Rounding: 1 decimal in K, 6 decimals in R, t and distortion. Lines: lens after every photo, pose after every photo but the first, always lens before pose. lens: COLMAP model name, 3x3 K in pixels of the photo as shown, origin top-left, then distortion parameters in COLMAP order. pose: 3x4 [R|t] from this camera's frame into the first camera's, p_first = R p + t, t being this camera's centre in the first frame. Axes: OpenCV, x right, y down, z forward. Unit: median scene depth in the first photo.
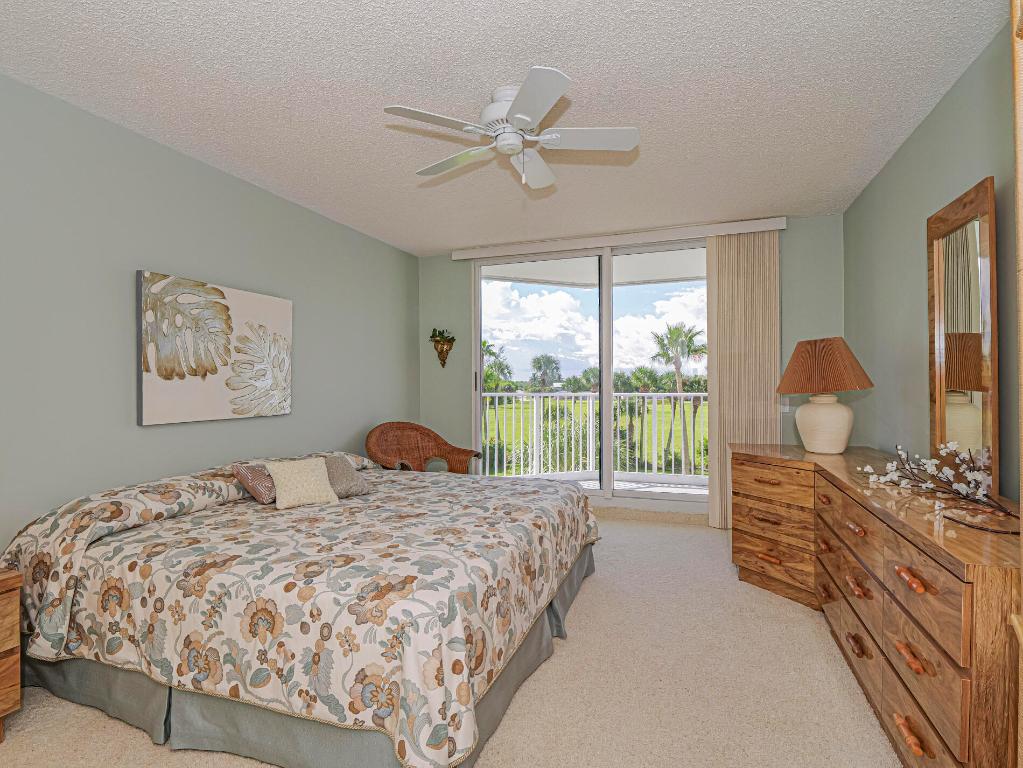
lens RADIAL K [[529.6, 0, 495.2], [0, 529.6, 347.0], [0, 0, 1]] dist [-0.012231, -0.000593]
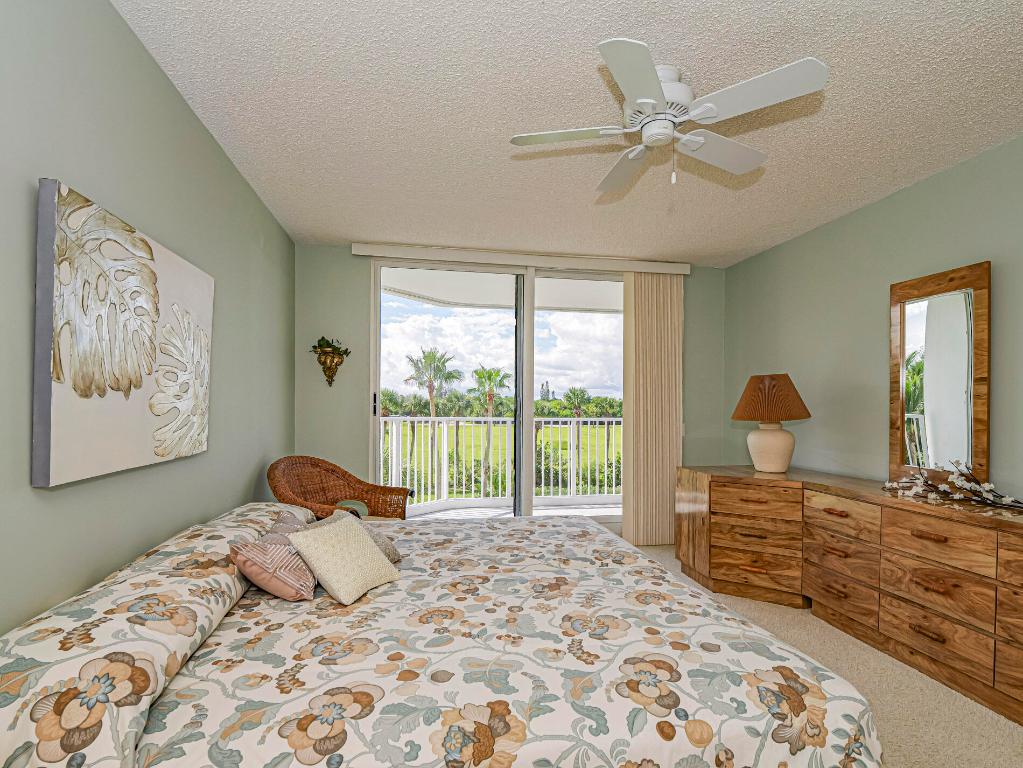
lens RADIAL K [[529.6, 0, 513.8], [0, 529.6, 377.7], [0, 0, 1]] dist [-0.012231, -0.000593]
pose [[0.856175, 0.041085, 0.515050, -0.495465], [-0.049734, 0.998758, 0.003004, 0.017813], [-0.514287, -0.028187, 0.857155, 0.307880]]
